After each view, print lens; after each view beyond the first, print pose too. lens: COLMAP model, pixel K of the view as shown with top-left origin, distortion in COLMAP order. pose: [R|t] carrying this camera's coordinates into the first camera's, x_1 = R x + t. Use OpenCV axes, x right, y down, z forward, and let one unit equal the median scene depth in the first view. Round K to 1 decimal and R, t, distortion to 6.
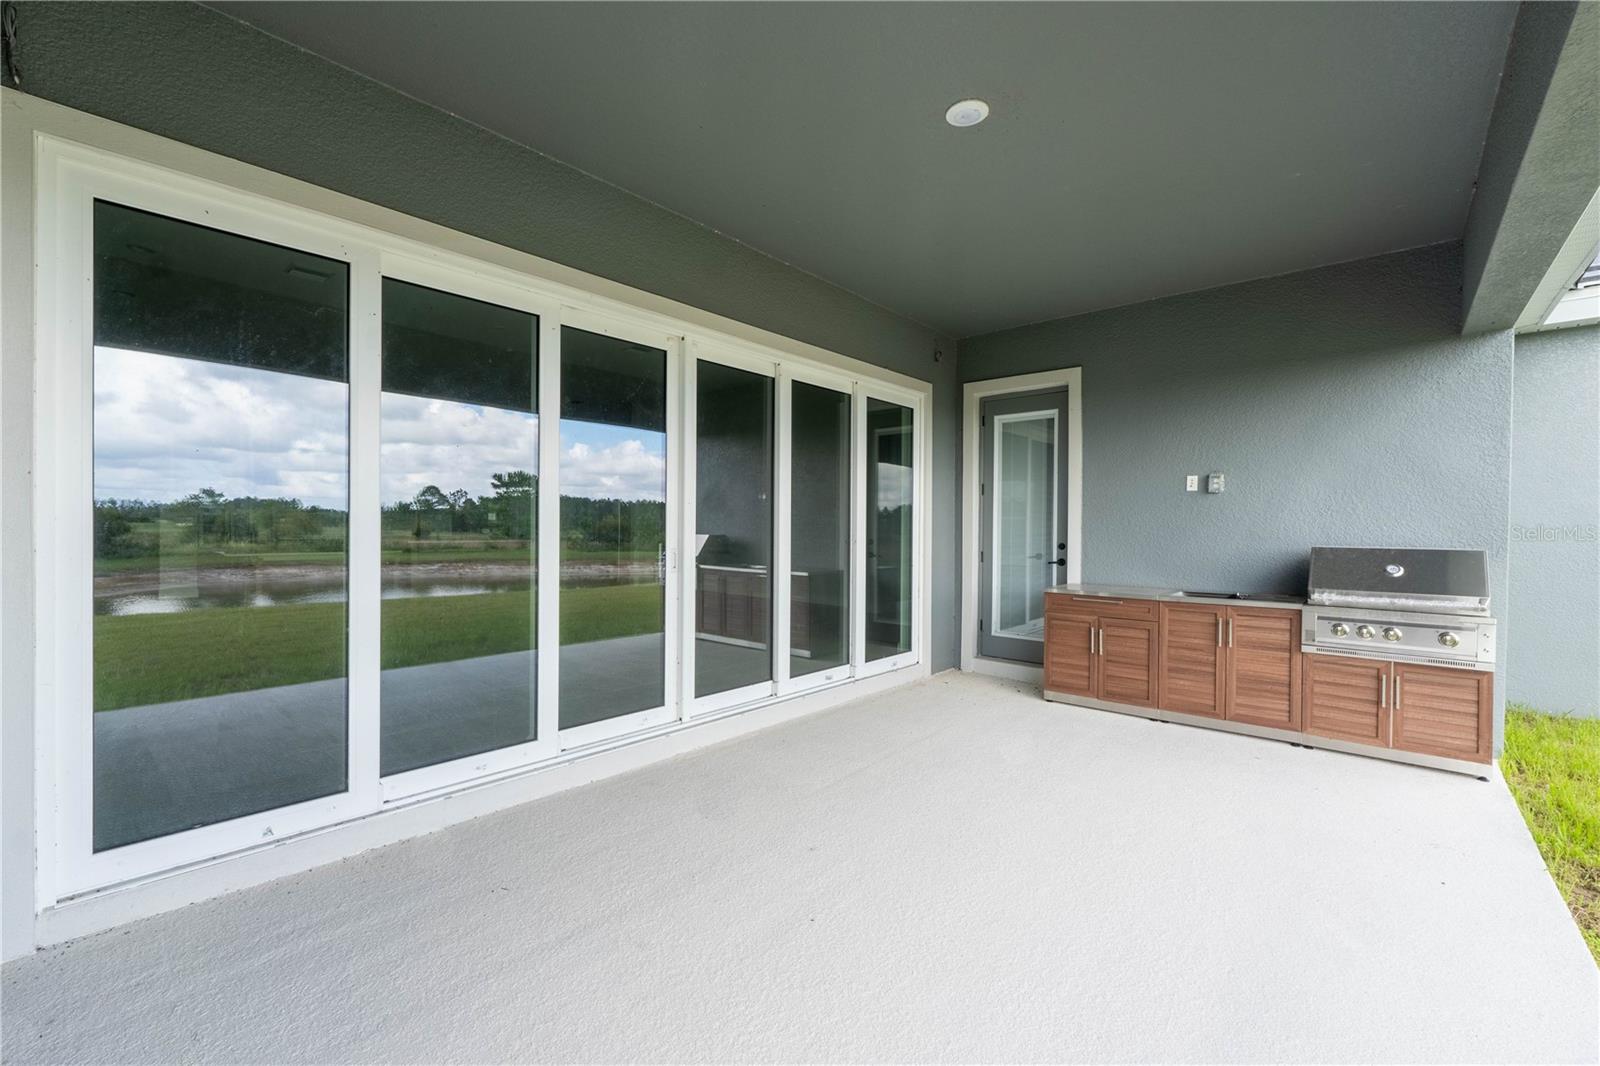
lens RADIAL K [[670.3, 0, 792.4], [0, 670.3, 532.0], [0, 0, 1]] dist [-0.003914, -0.000317]
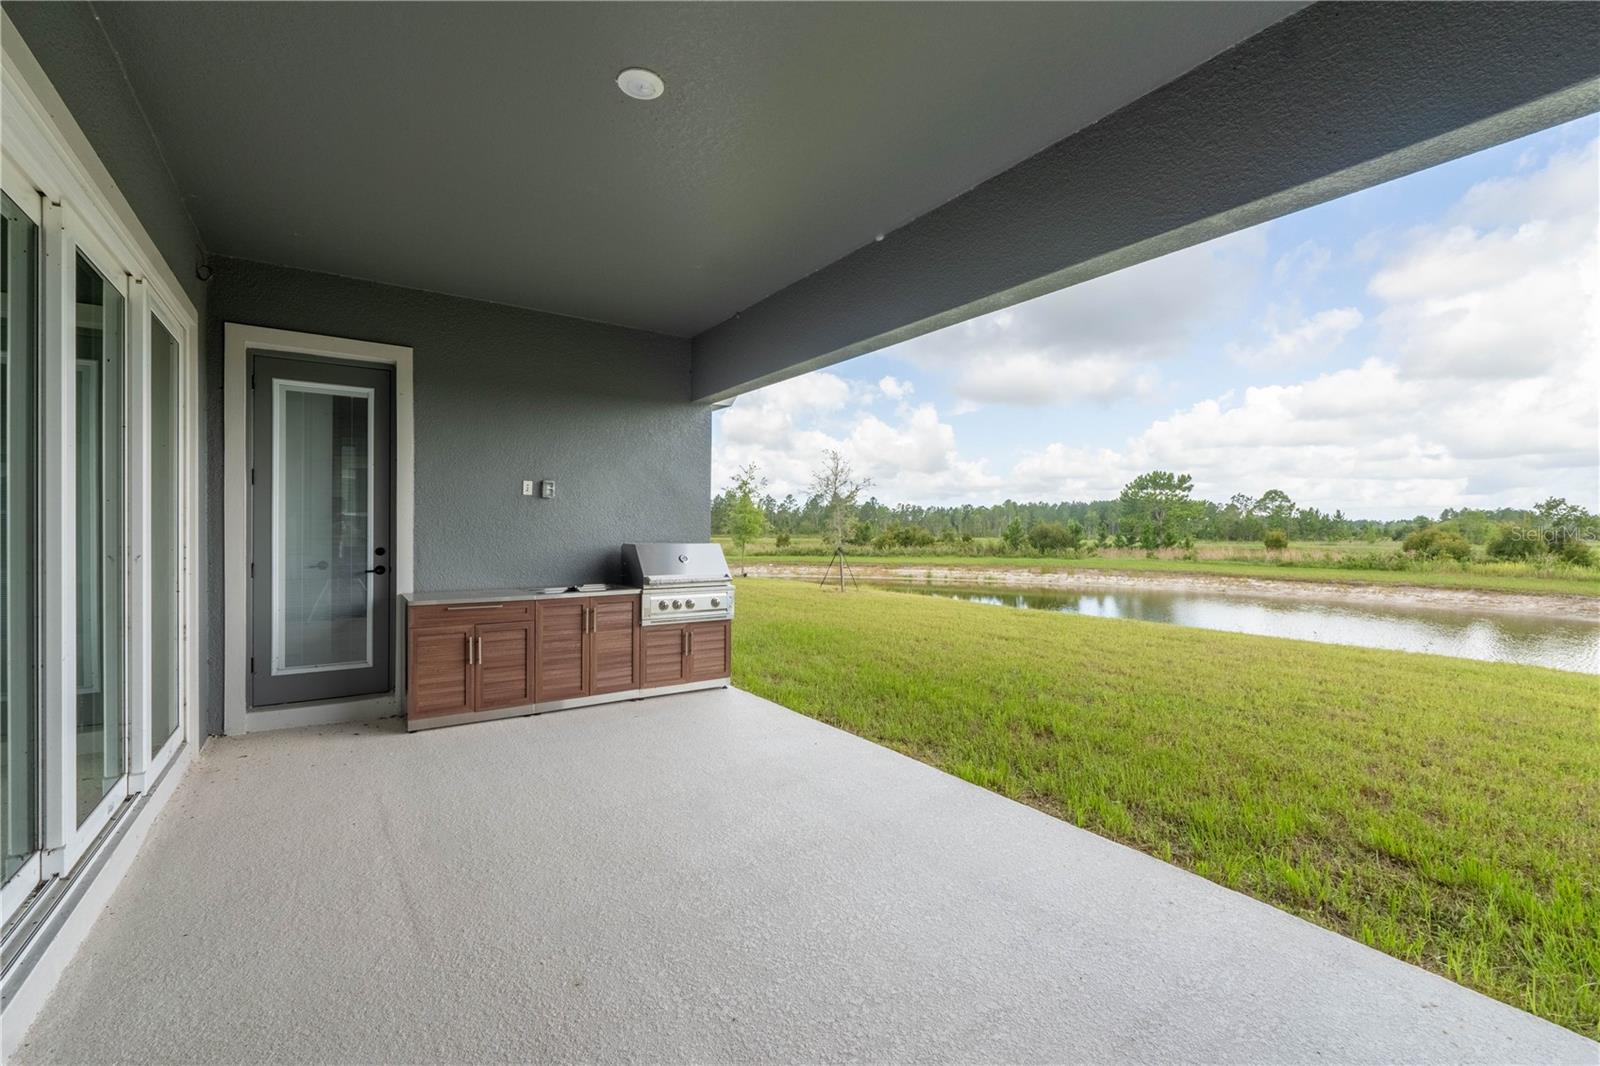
lens RADIAL K [[670.3, 0, 792.4], [0, 670.3, 532.0], [0, 0, 1]] dist [-0.003914, -0.000317]
pose [[0.245764, -0.010651, 0.969271, -0.369645], [0.004595, 0.999941, 0.009823, -0.011821], [-0.969319, 0.002040, 0.245798, 0.356579]]
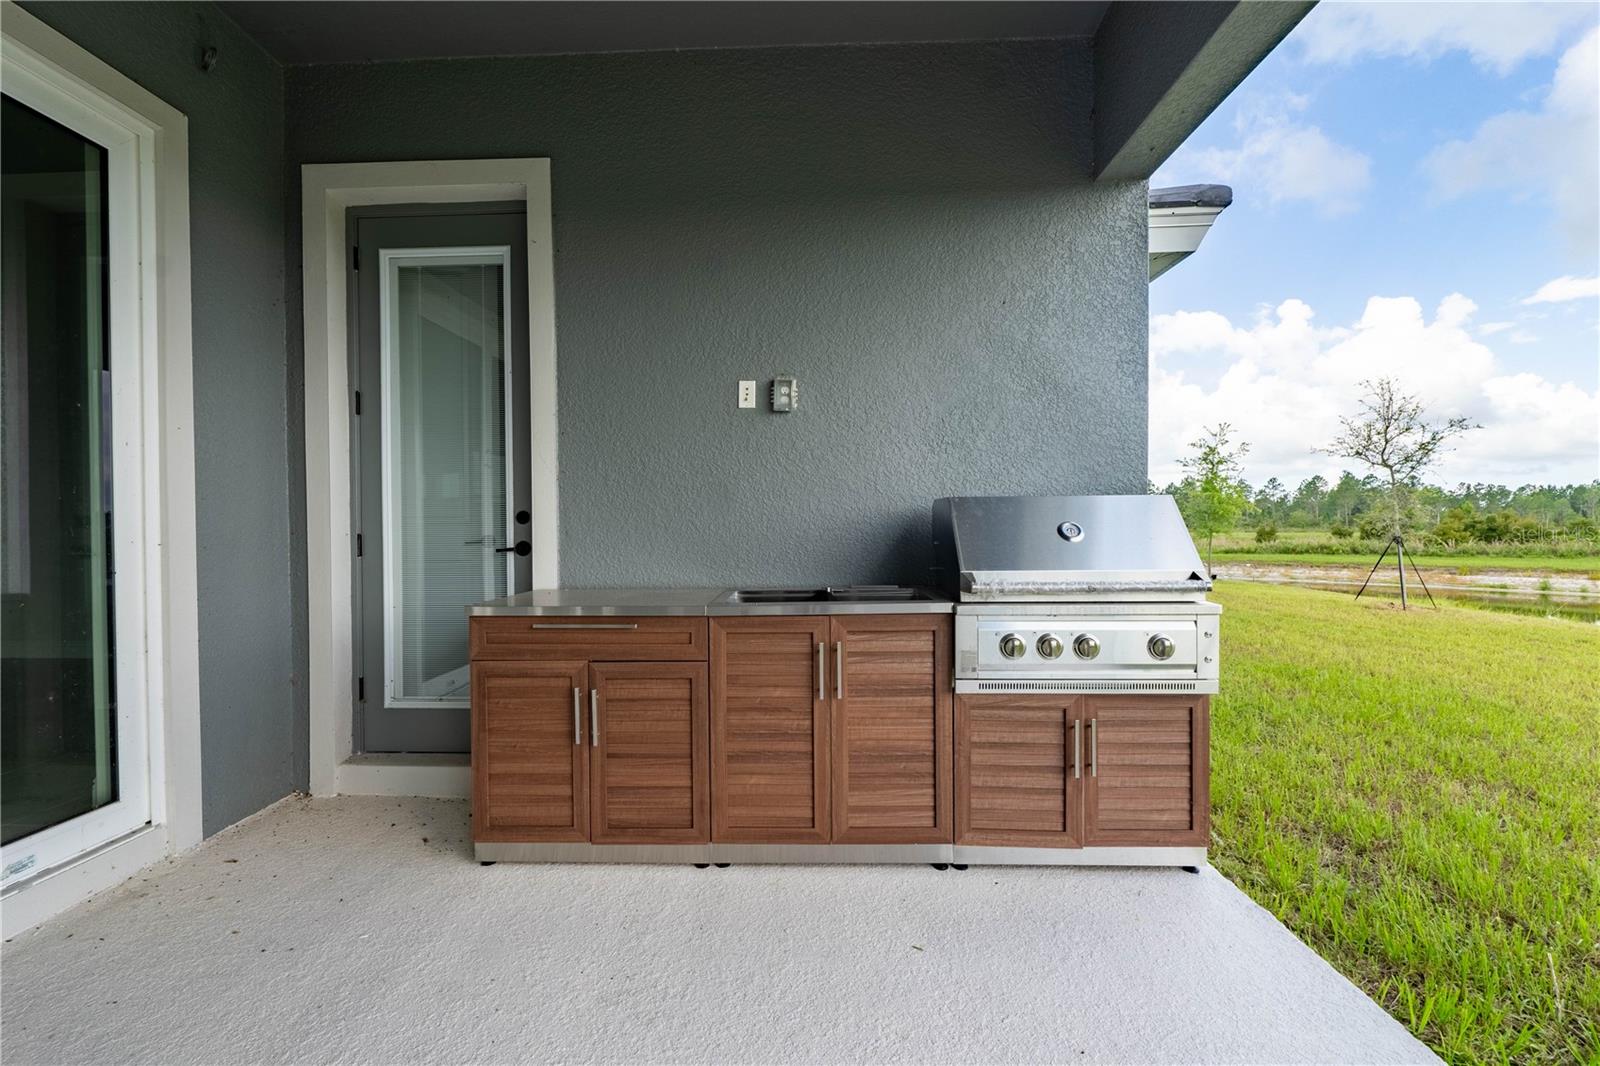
lens RADIAL K [[670.3, 0, 792.4], [0, 670.3, 532.0], [0, 0, 1]] dist [-0.003914, -0.000317]
pose [[0.766779, -0.019538, 0.641614, 0.292656], [0.019699, 0.999782, 0.006903, 0.041402], [-0.641609, 0.007347, 0.766997, 0.602669]]
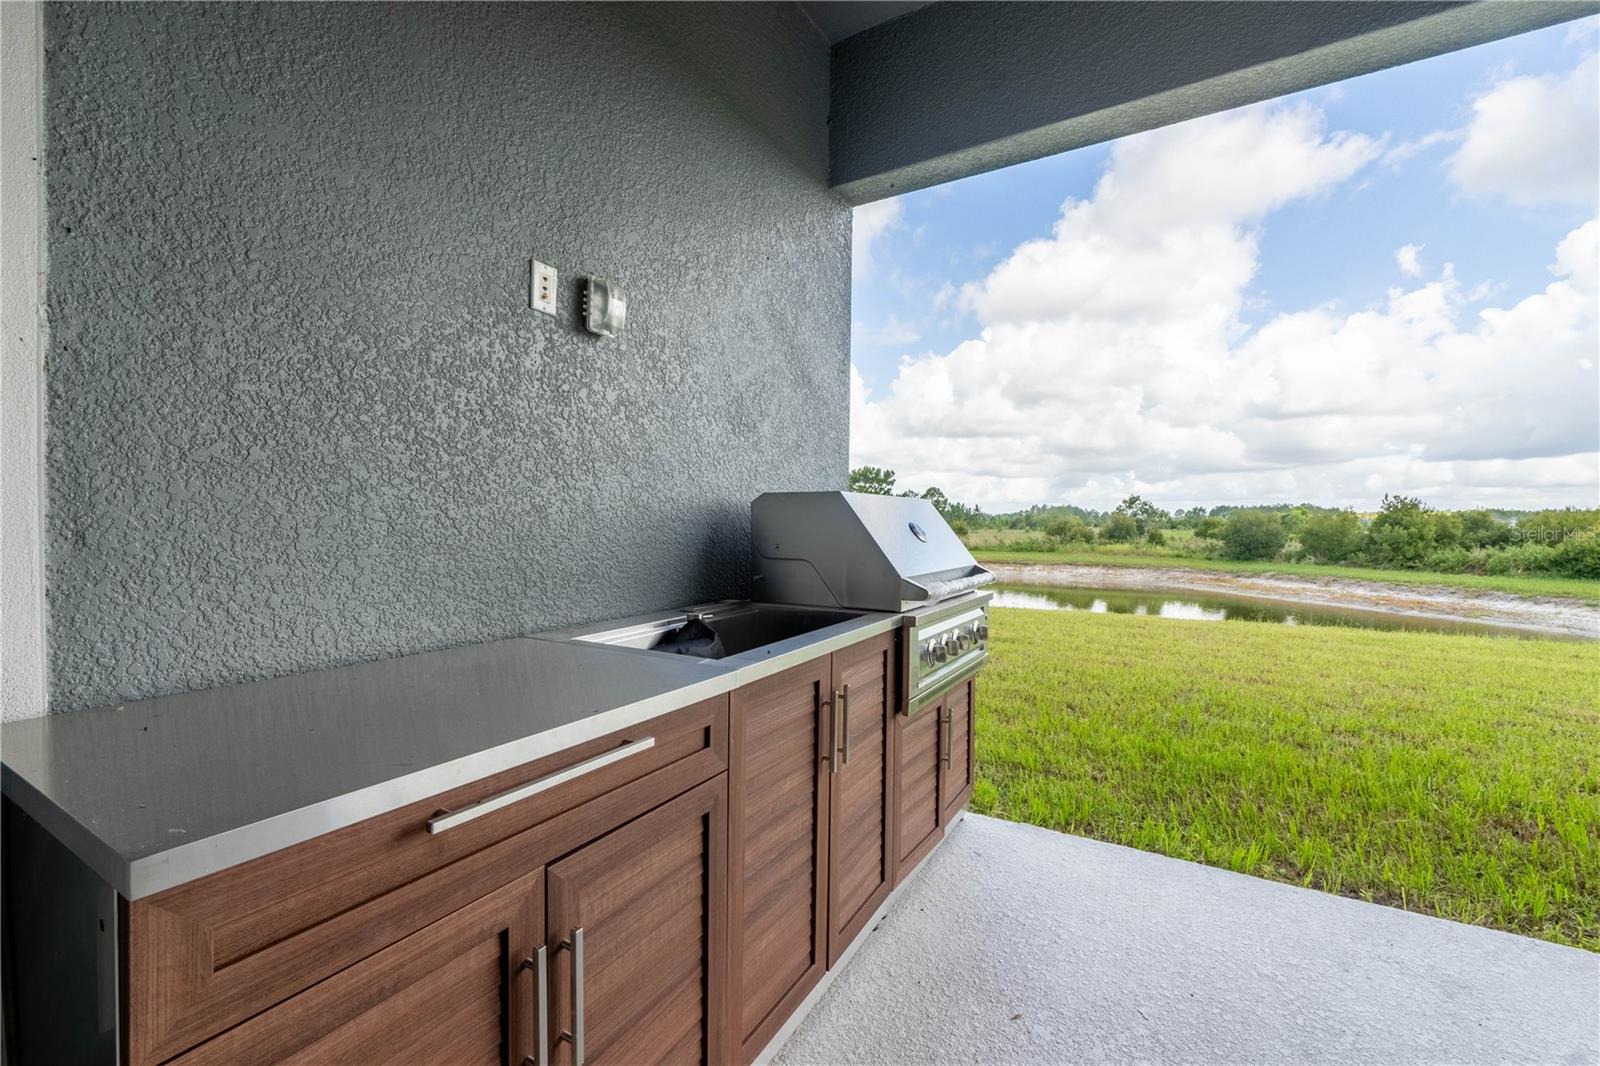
lens RADIAL K [[670.3, 0, 792.4], [0, 670.3, 532.0], [0, 0, 1]] dist [-0.003914, -0.000317]
pose [[-0.185588, -0.022810, 0.982363, 0.291423], [0.001972, 0.999720, 0.023586, 0.036386], [-0.982626, 0.006314, -0.185491, 1.032613]]
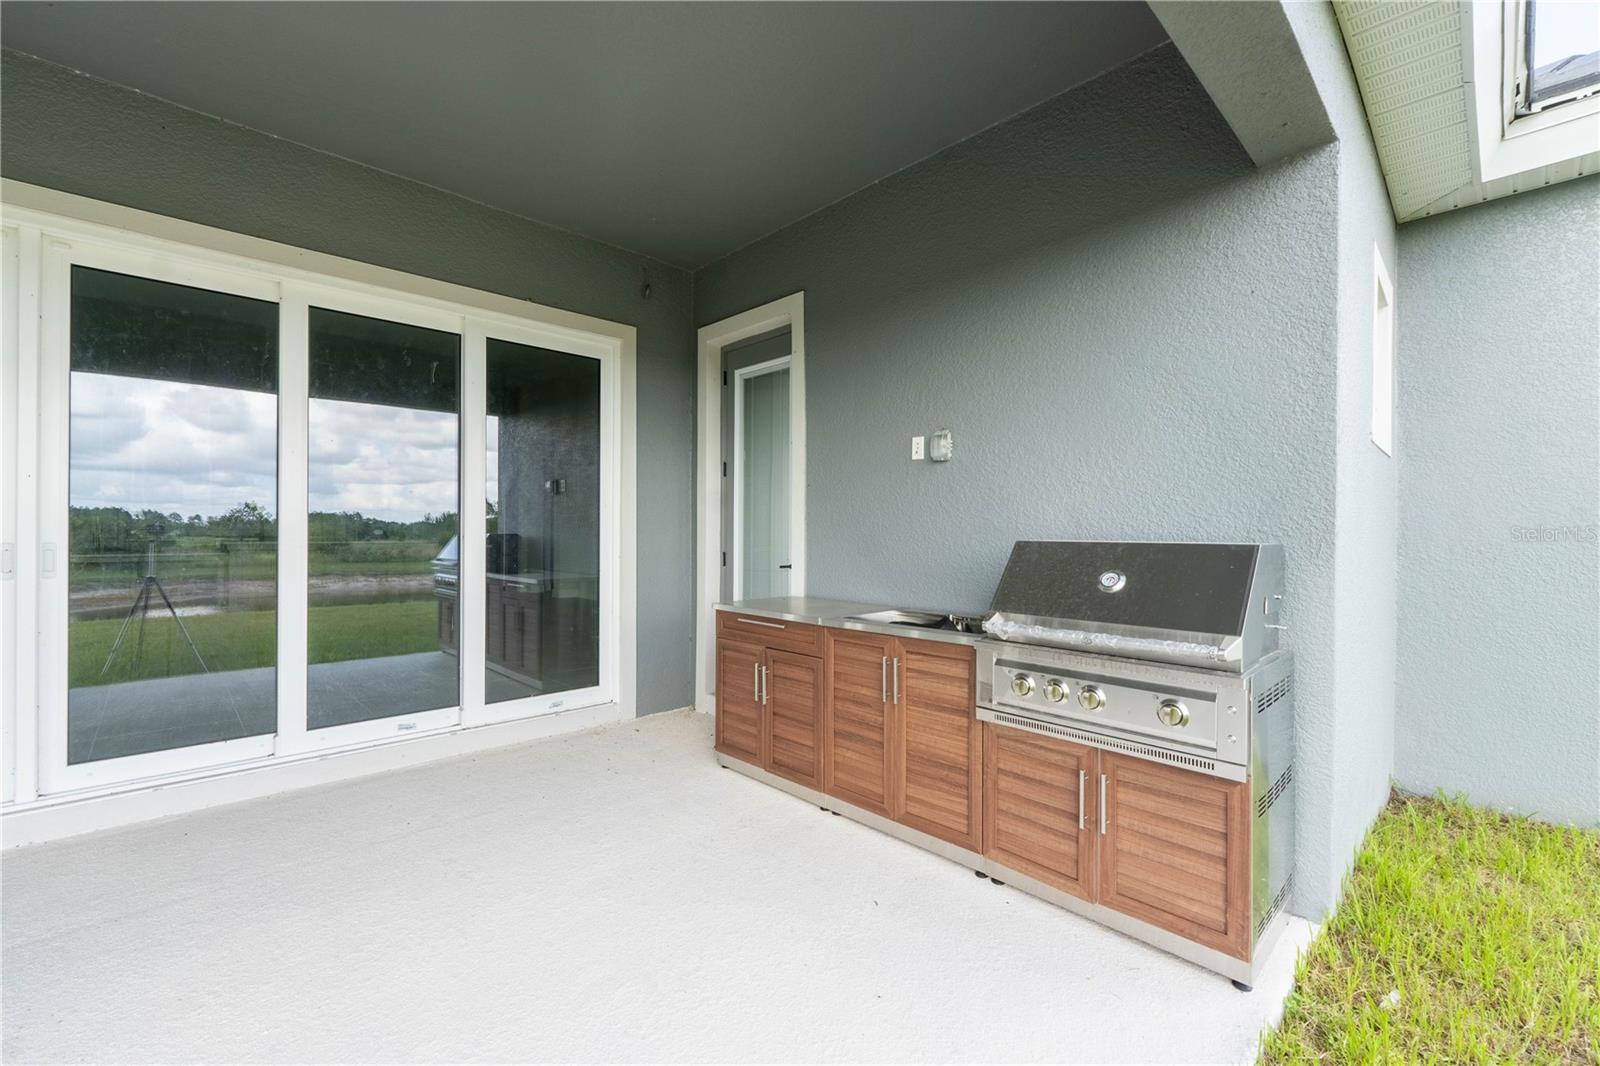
lens RADIAL K [[670.3, 0, 792.4], [0, 670.3, 532.0], [0, 0, 1]] dist [-0.003914, -0.000317]
pose [[0.996276, -0.002403, -0.086182, 0.578822], [0.001735, 0.999968, -0.007821, 0.017299], [0.086198, 0.007643, 0.996249, 0.354253]]
